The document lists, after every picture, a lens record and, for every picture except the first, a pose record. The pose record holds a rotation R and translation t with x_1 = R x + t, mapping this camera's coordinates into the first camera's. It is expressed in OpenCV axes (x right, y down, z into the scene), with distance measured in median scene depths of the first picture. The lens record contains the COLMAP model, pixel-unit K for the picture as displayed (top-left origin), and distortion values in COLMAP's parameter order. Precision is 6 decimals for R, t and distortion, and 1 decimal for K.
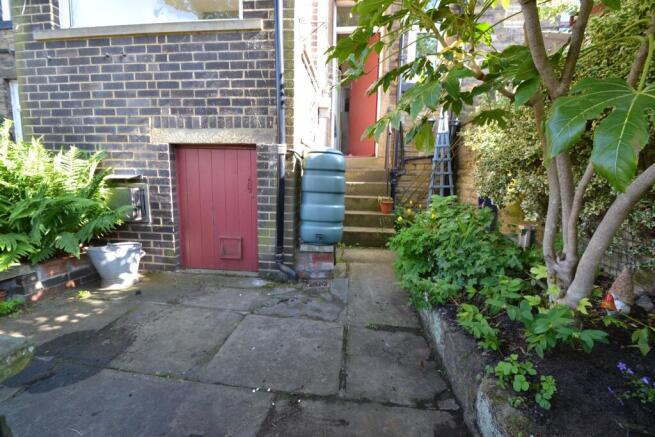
lens RADIAL K [[292.7, 0, 323.9], [0, 292.7, 220.9], [0, 0, 1]] dist [0.000071, -0.000604]
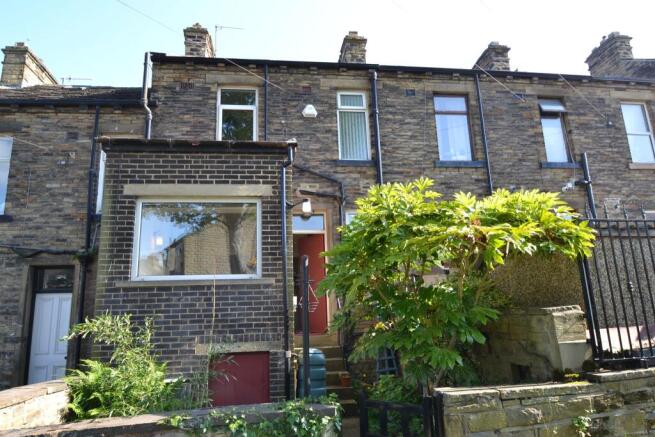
lens RADIAL K [[411.1, 0, 325.3], [0, 411.1, 217.8], [0, 0, 1]] dist [-0.037608, -0.000634]
pose [[0.970794, 0.000436, 0.239913, -0.465309], [0.090495, 0.925467, -0.367861, -0.089608], [-0.222192, 0.378829, 0.898398, -1.299753]]
